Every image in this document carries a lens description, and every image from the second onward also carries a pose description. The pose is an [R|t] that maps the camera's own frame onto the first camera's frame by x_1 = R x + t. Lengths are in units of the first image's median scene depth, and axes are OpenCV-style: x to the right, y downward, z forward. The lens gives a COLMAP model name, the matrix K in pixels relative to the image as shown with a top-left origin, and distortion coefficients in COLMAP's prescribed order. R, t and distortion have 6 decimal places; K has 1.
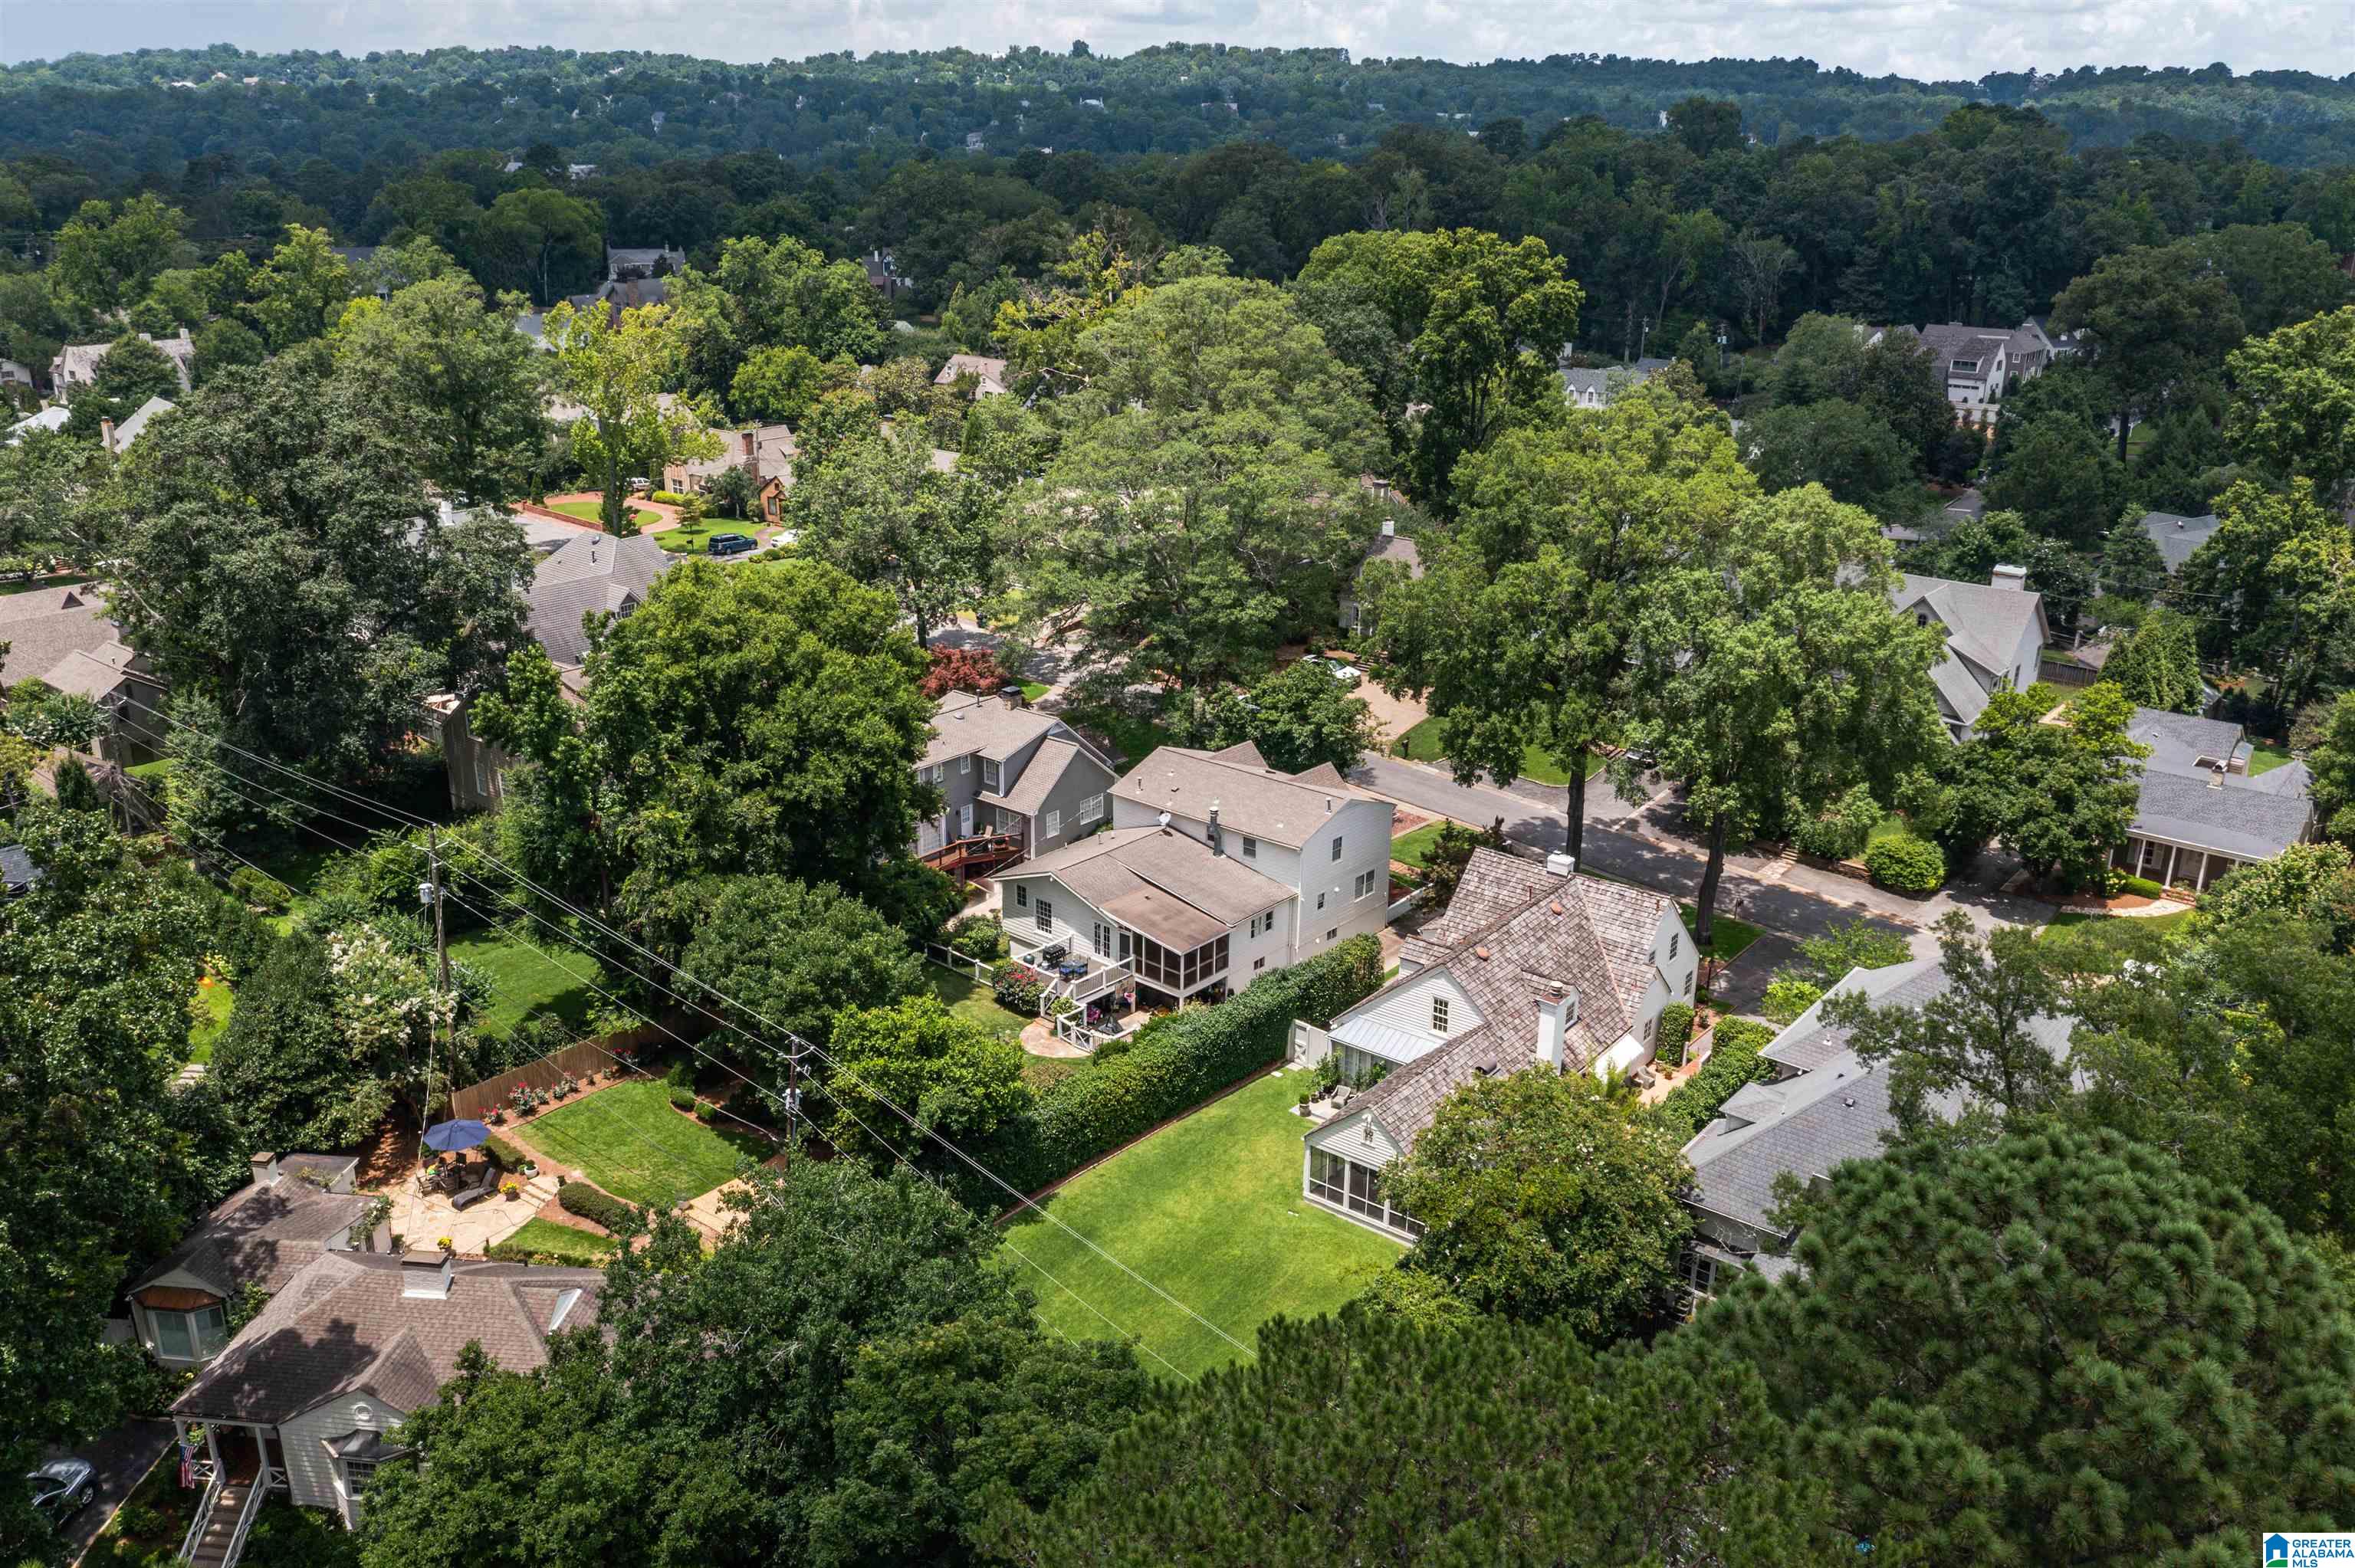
lens RADIAL K [[1878.8, 0, 1187.6], [0, 1878.8, 794.8], [0, 0, 1]] dist [-0.007252, 0.000797]
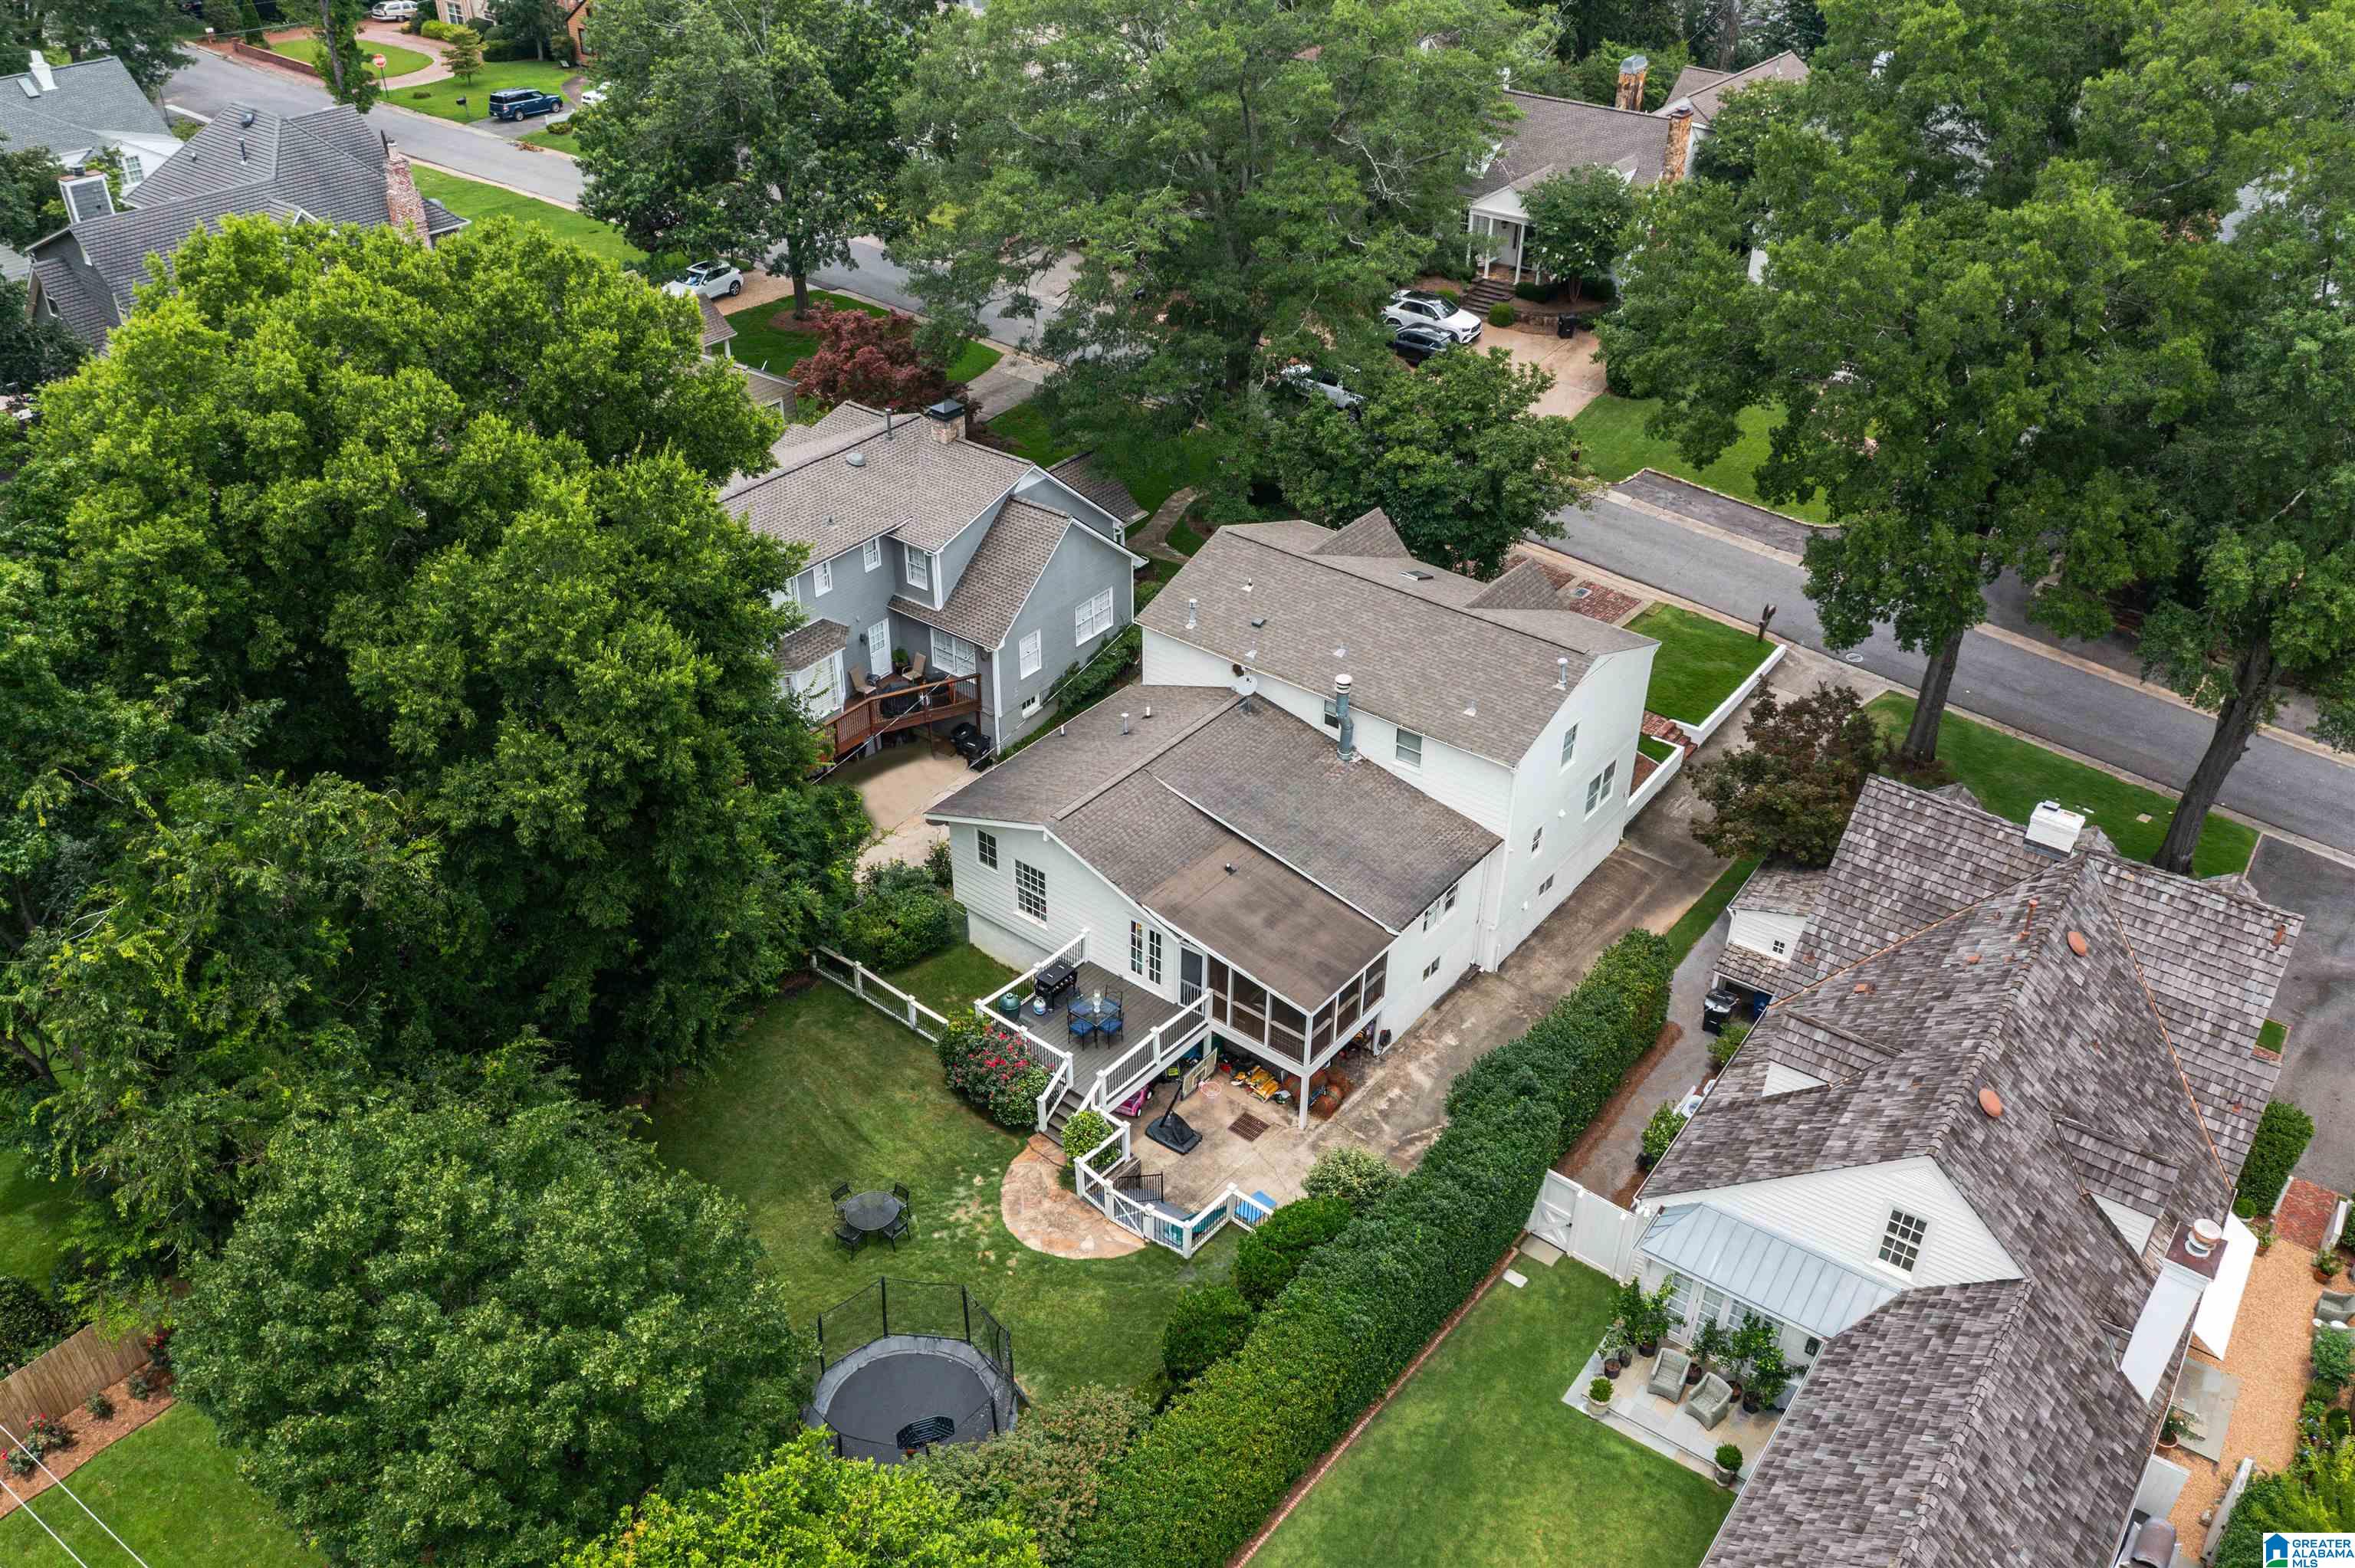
lens RADIAL K [[1878.8, 0, 1187.6], [0, 1878.8, 794.8], [0, 0, 1]] dist [-0.007252, 0.000797]
pose [[0.999256, -0.022834, 0.031071, -0.050185], [0.014742, 0.970825, 0.239336, -0.094136], [-0.035630, -0.238700, 0.970439, 0.506823]]
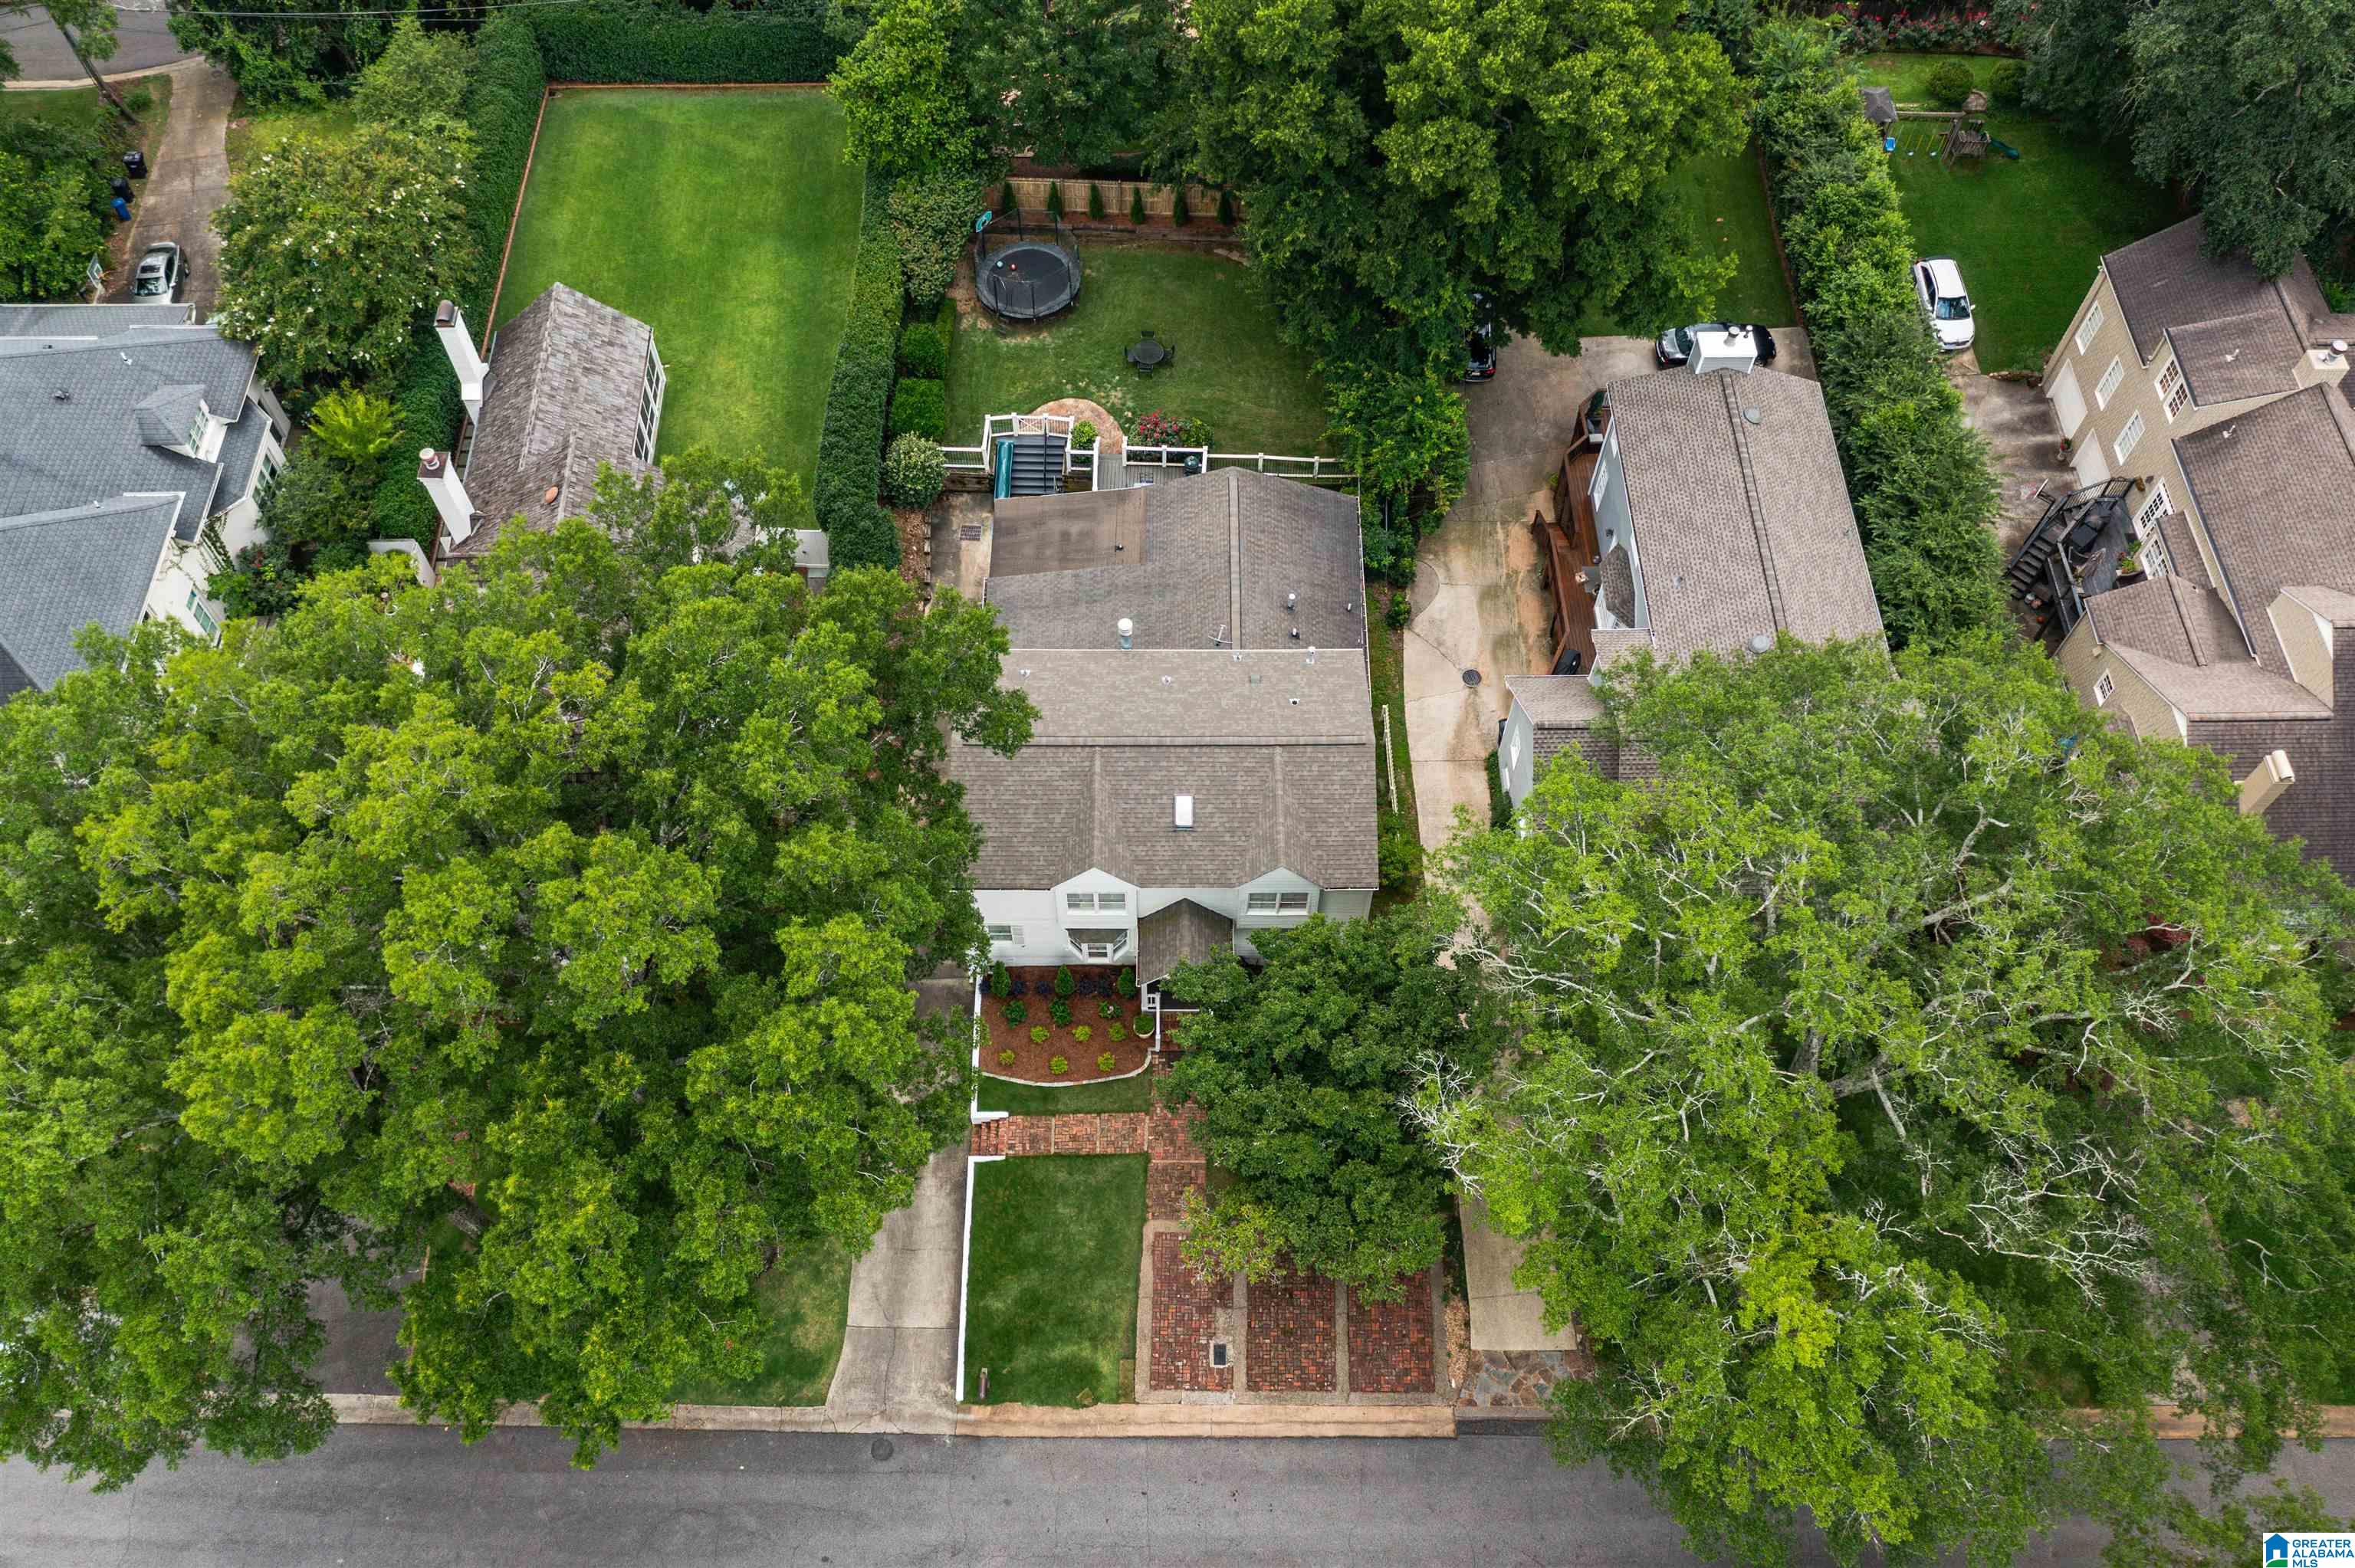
lens RADIAL K [[1900.9, 0, 1205.4], [0, 1900.9, 869.4], [0, 0, 1]] dist [-0.038914, -0.010604]
pose [[-0.760970, 0.547125, -0.348683, 0.279029], [-0.248427, 0.250753, 0.935632, -0.610189], [0.599341, 0.798610, -0.054895, 1.187660]]
